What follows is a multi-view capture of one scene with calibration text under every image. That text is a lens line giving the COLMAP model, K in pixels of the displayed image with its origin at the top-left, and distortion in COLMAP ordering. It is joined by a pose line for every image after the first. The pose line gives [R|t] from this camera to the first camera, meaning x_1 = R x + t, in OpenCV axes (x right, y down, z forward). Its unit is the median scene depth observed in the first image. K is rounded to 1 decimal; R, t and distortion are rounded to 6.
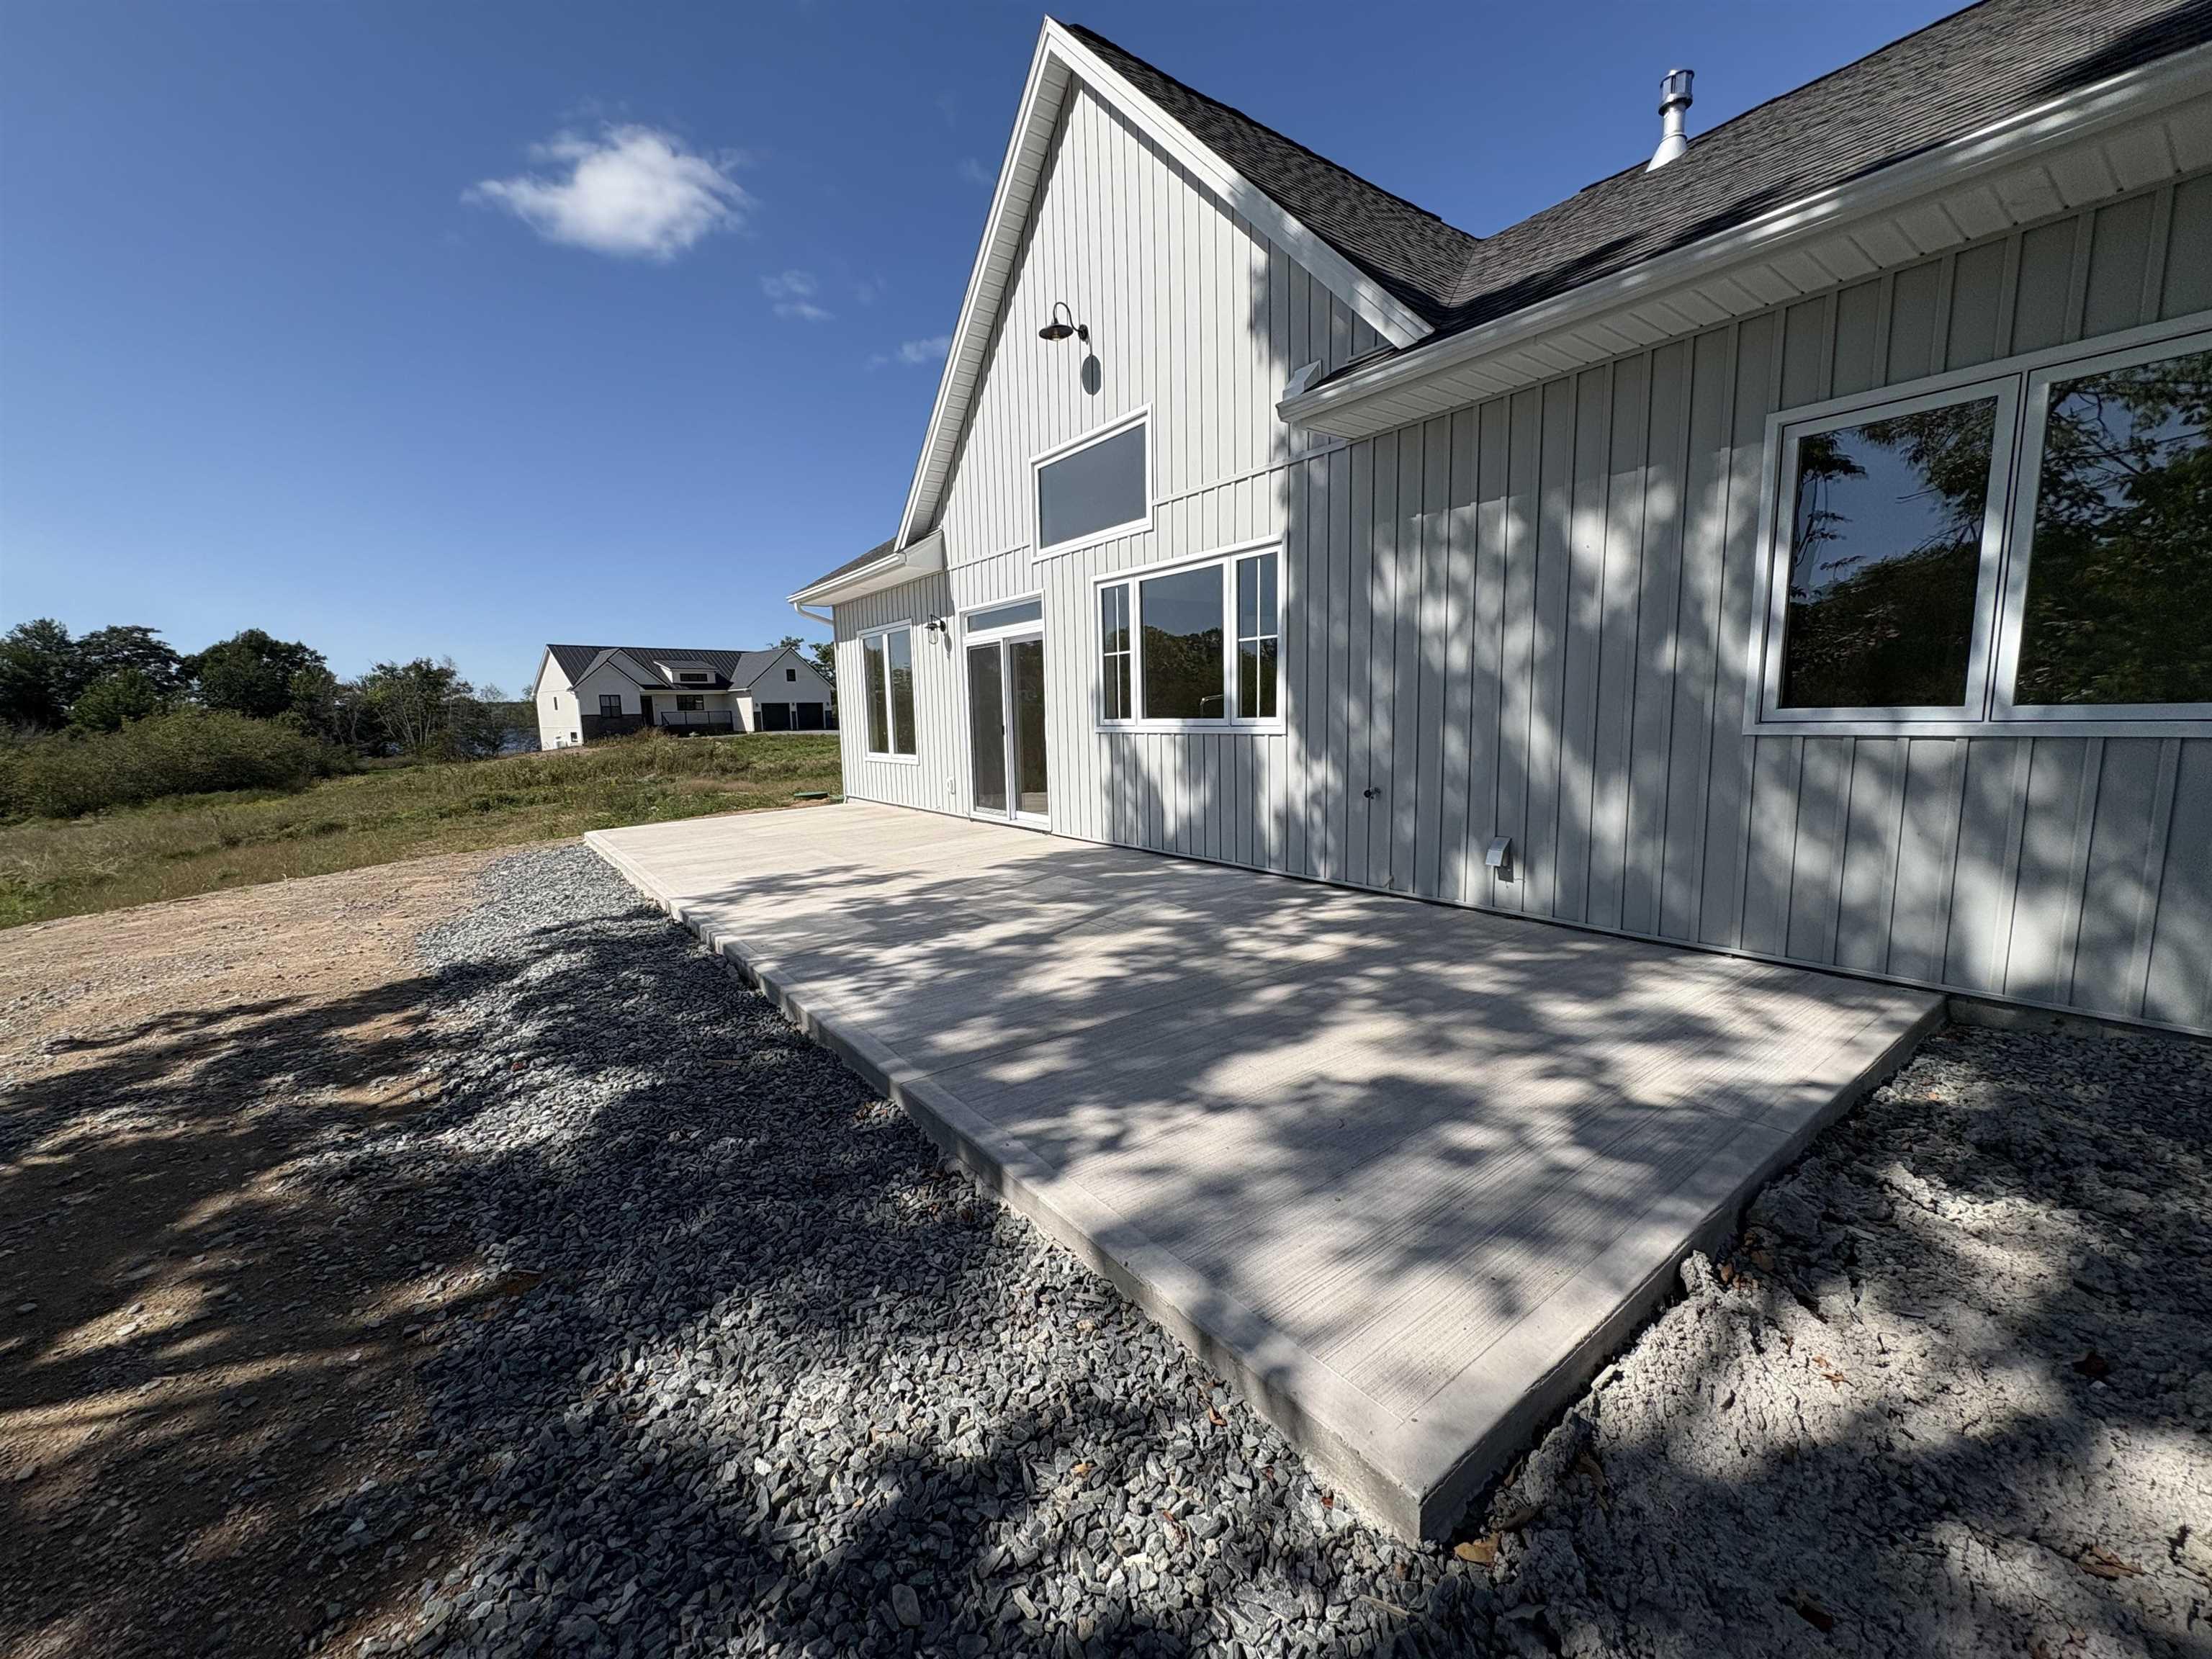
lens RADIAL K [[883.4, 0, 1106.6], [0, 883.4, 833.9], [0, 0, 1]] dist [0.000274, 0.000371]
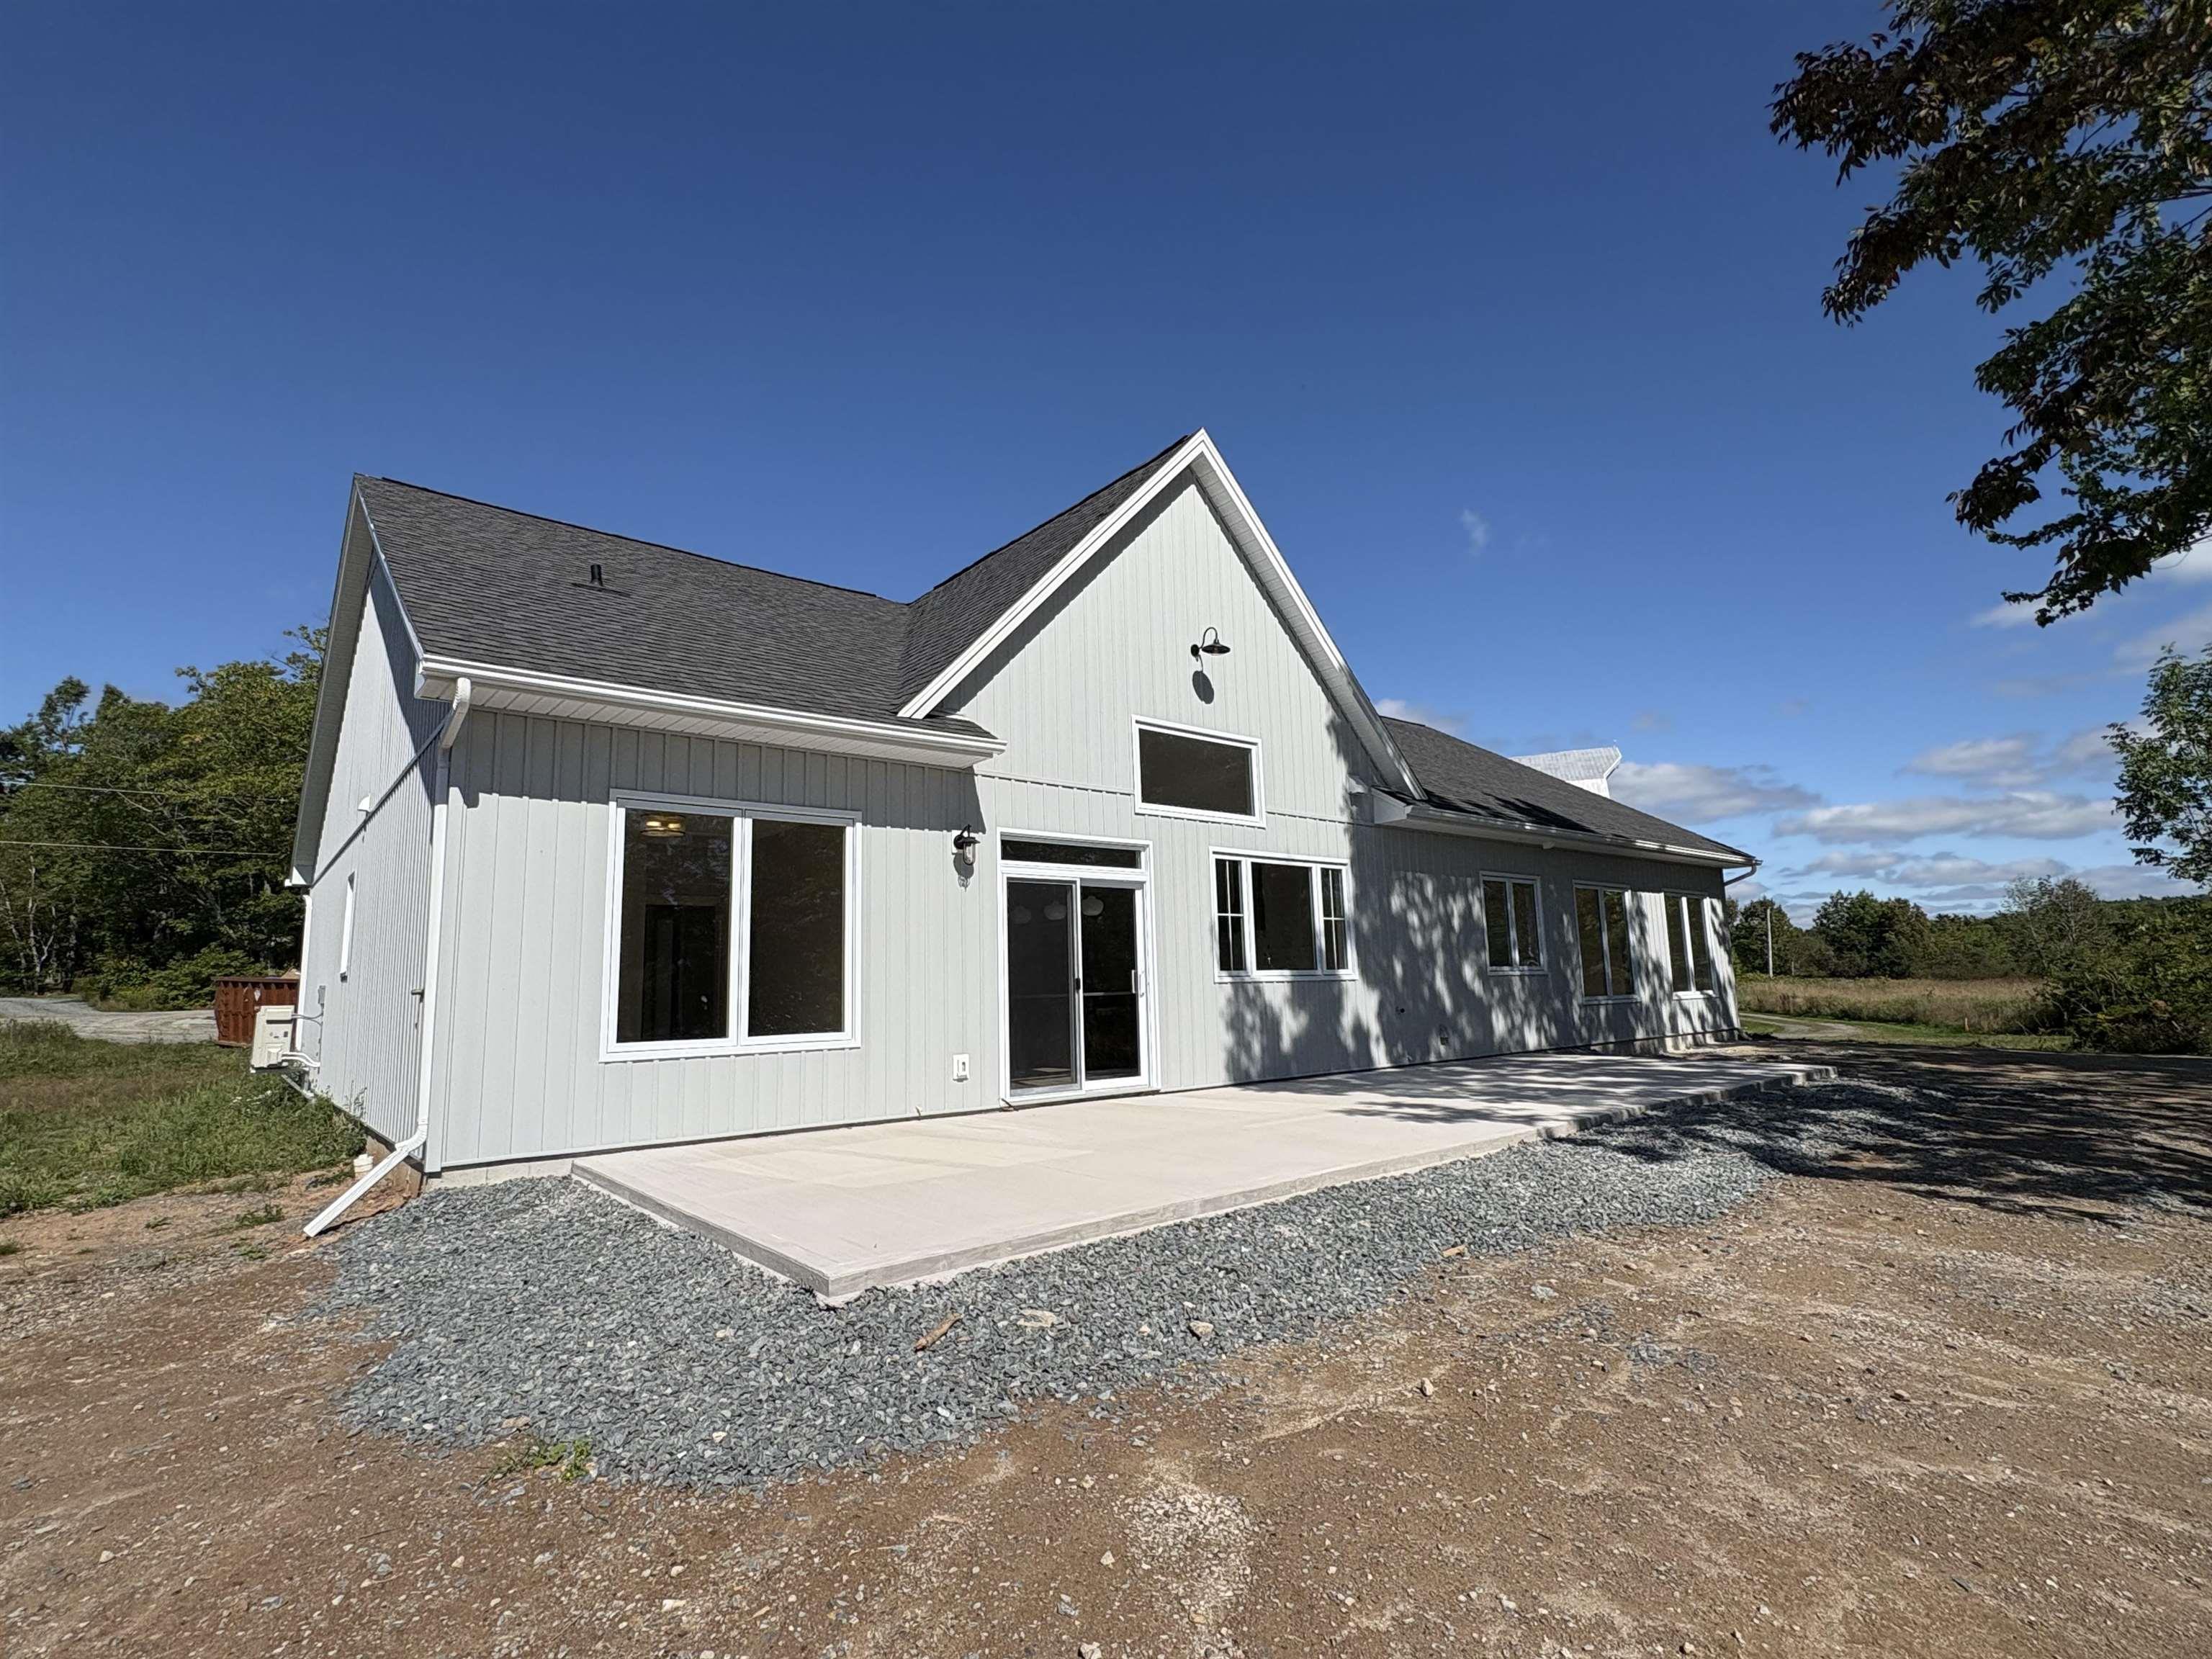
lens RADIAL K [[1063.4, 0, 1106.0], [0, 1063.4, 829.5], [0, 0, 1]] dist [-0.000460, 0.000028]
pose [[-0.062917, 0.169212, 0.983569, -1.427237], [0.163444, 0.973963, -0.157104, -0.122116], [-0.984544, 0.150874, -0.088936, 1.303551]]
